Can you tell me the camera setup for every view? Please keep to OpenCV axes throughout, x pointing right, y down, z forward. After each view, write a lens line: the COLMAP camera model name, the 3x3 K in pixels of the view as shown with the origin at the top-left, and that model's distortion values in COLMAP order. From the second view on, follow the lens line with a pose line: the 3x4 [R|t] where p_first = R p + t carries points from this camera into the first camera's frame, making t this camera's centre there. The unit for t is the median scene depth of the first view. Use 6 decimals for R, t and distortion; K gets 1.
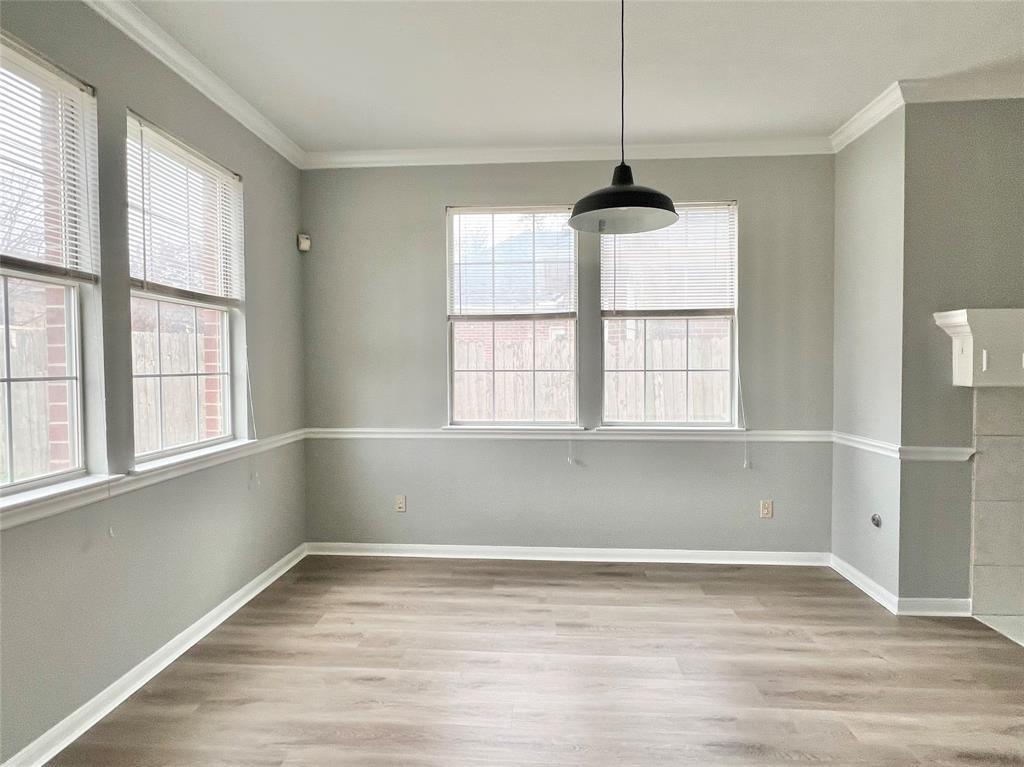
lens RADIAL K [[570.3, 0, 507.9], [0, 570.3, 384.6], [0, 0, 1]] dist [-0.005998, -0.001452]
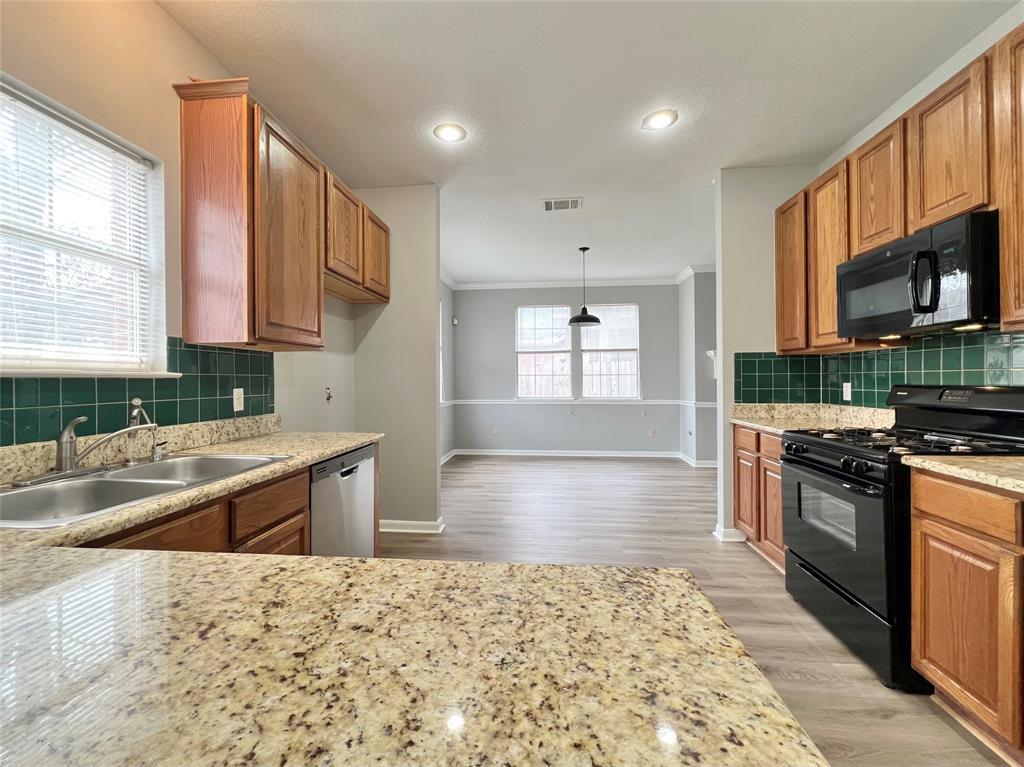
lens RADIAL K [[409.8, 0, 514.7], [0, 409.8, 380.1], [0, 0, 1]] dist [-0.000167, 0.001043]
pose [[0.999706, -0.000733, -0.024217, -0.078577], [-0.000090, 0.999424, -0.033935, 0.059706], [0.024228, 0.033927, 0.999131, -0.766811]]
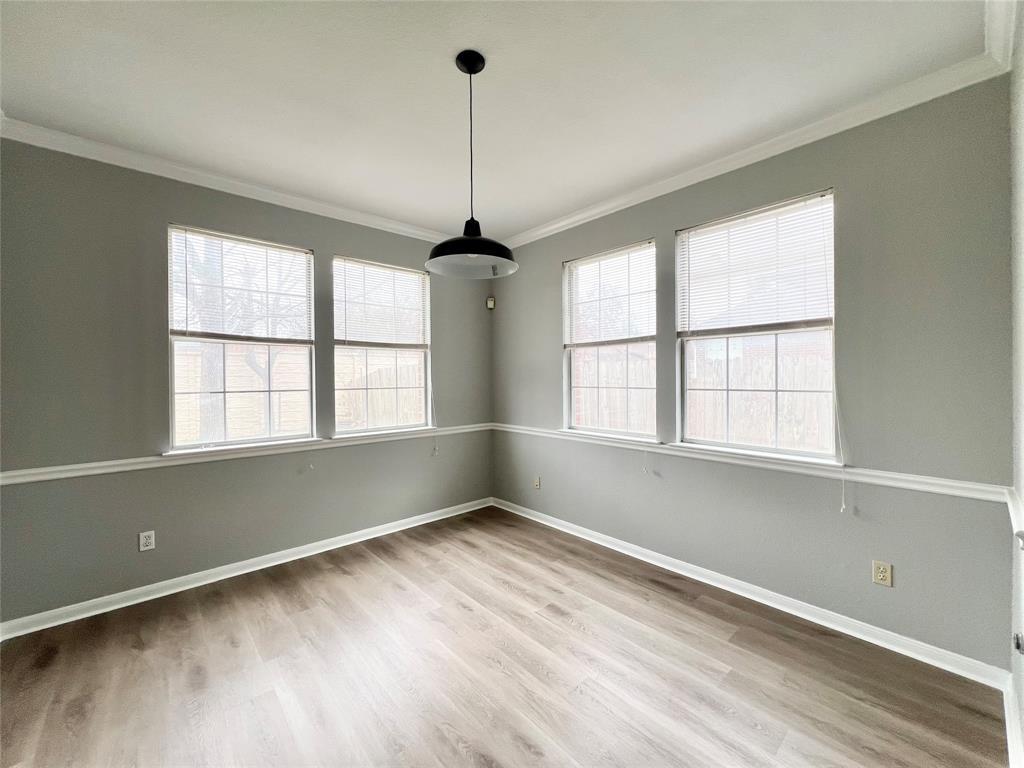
lens RADIAL K [[409.8, 0, 508.7], [0, 409.8, 381.2], [0, 0, 1]] dist [-0.000167, 0.001043]
pose [[0.720777, 0.005872, -0.693142, 0.507212], [-0.021173, 0.999684, -0.013549, -0.024350], [0.692843, 0.024441, 0.720674, 0.262452]]
